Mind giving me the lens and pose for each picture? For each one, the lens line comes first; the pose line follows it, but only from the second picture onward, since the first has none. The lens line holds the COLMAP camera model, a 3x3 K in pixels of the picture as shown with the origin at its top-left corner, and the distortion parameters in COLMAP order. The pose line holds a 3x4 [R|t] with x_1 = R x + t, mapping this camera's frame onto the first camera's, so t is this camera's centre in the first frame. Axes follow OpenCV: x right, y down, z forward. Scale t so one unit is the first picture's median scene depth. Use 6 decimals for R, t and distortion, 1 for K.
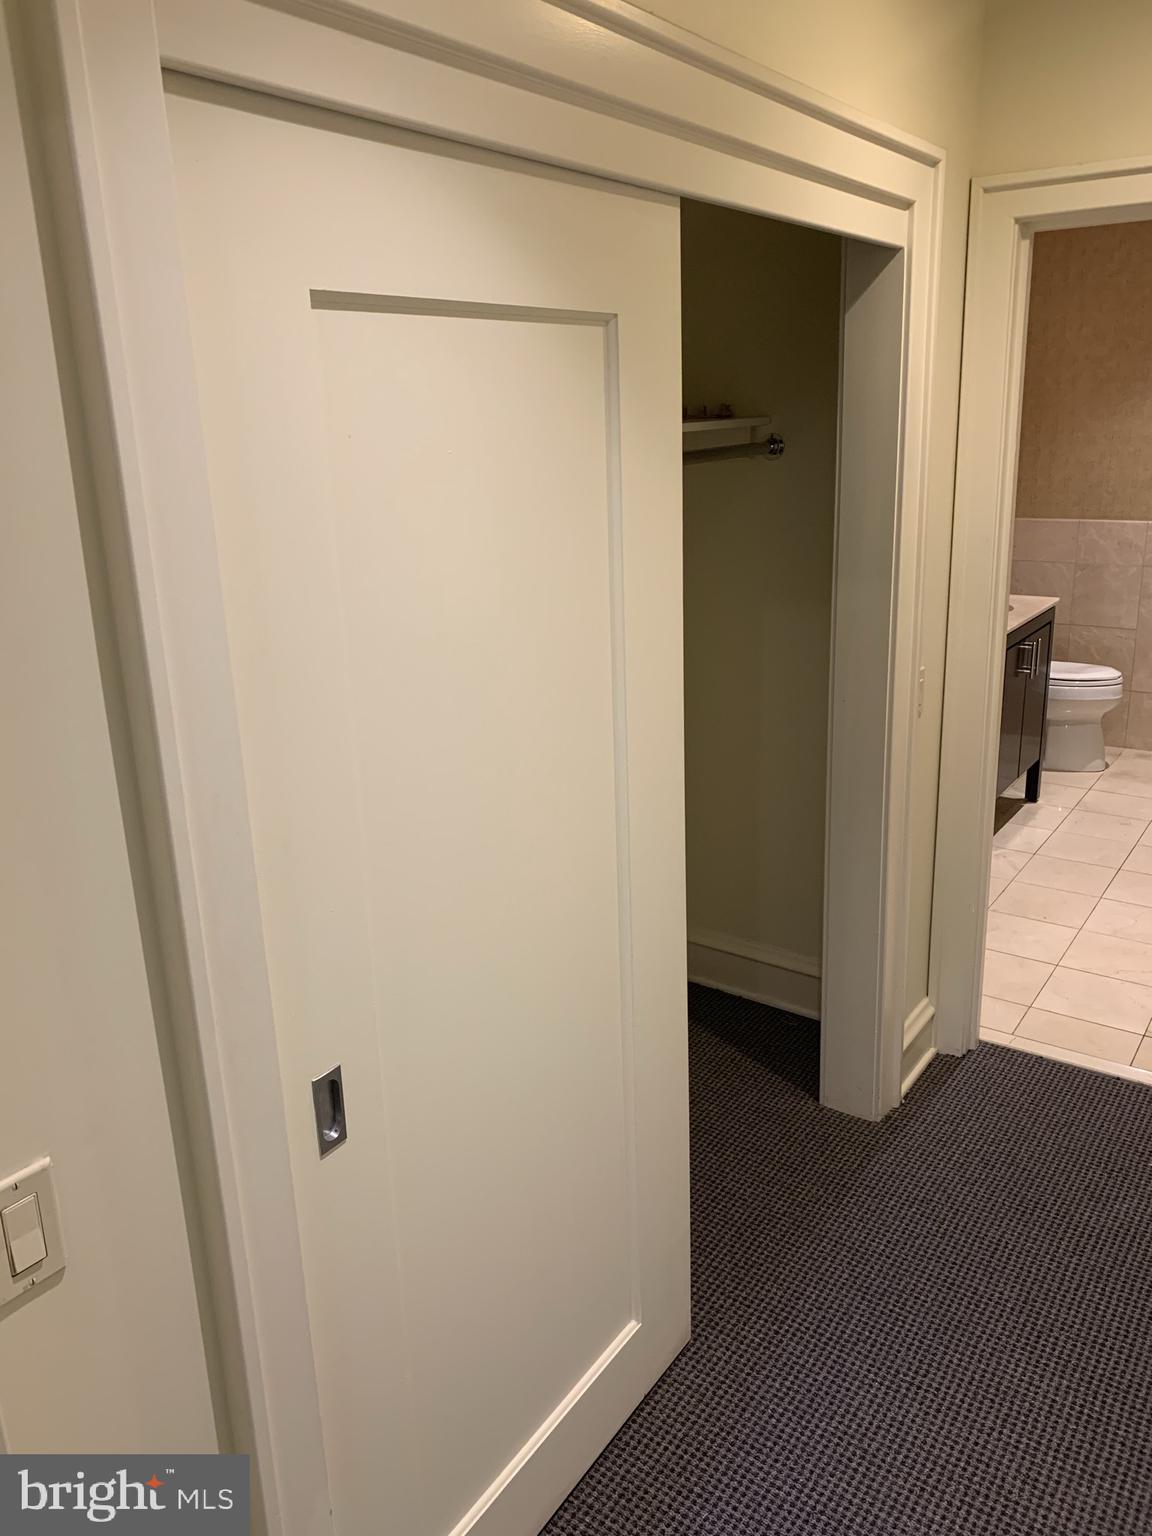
lens RADIAL K [[1180.9, 0, 573.9], [0, 1180.9, 753.9], [0, 0, 1]] dist [0.040331, -0.051522]
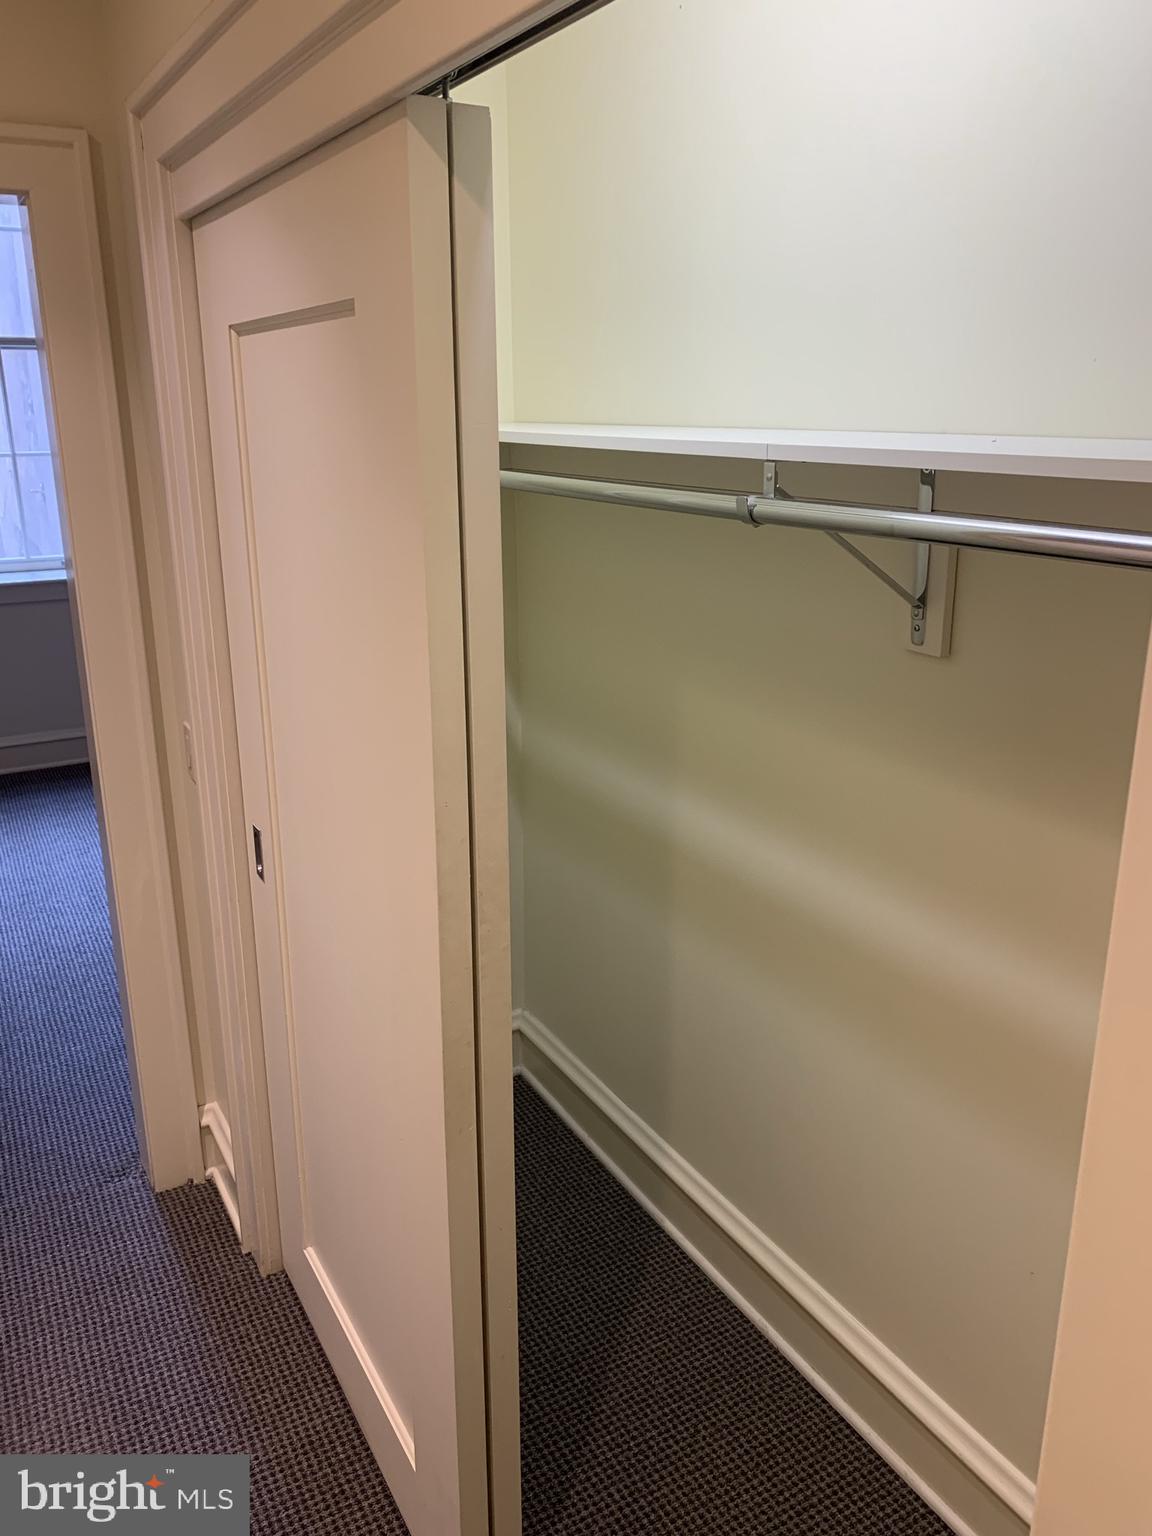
lens RADIAL K [[1180.9, 0, 579.3], [0, 1180.9, 761.7], [0, 0, 1]] dist [0.040331, -0.051522]
pose [[-0.430739, 0.292840, -0.853644, 0.319993], [-0.239233, 0.875001, 0.420881, -0.196989], [0.870191, 0.385510, -0.306839, 0.629765]]
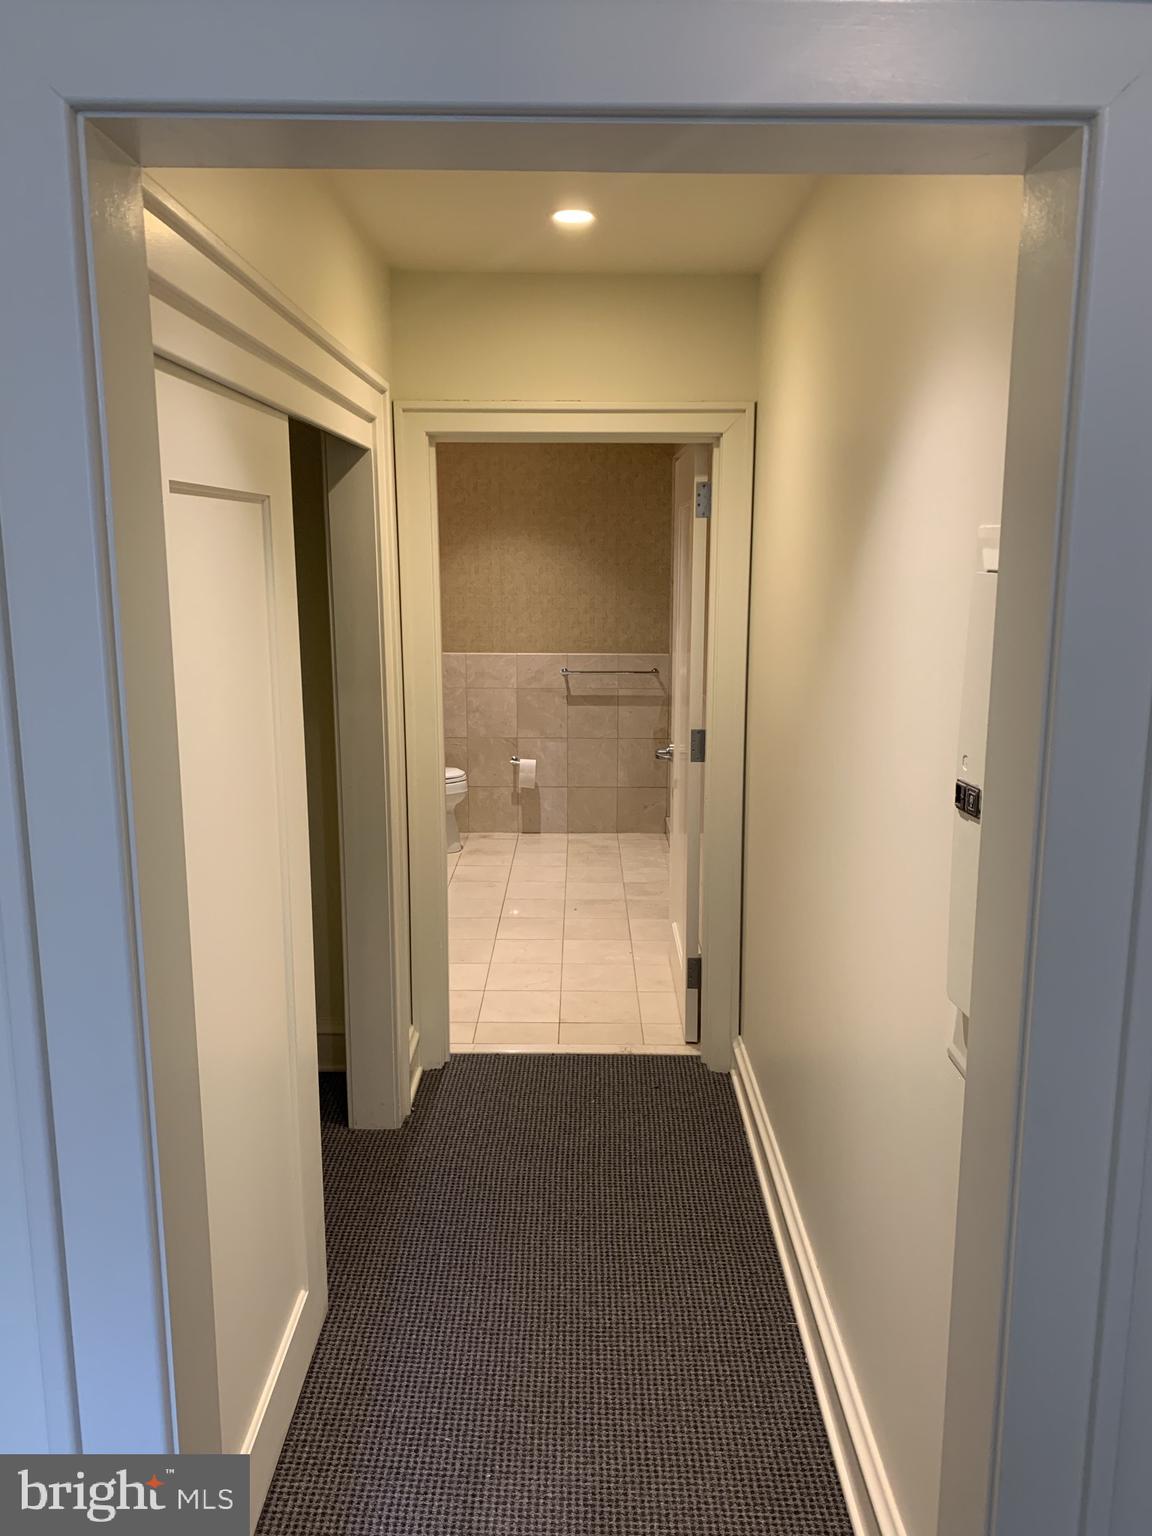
lens RADIAL K [[1180.9, 0, 570.7], [0, 1180.9, 774.9], [0, 0, 1]] dist [0.040331, -0.051522]
pose [[0.822851, -0.074152, 0.563399, -0.199782], [0.130299, 0.989655, -0.060048, 0.032841], [-0.553117, 0.122821, 0.824000, -0.120459]]
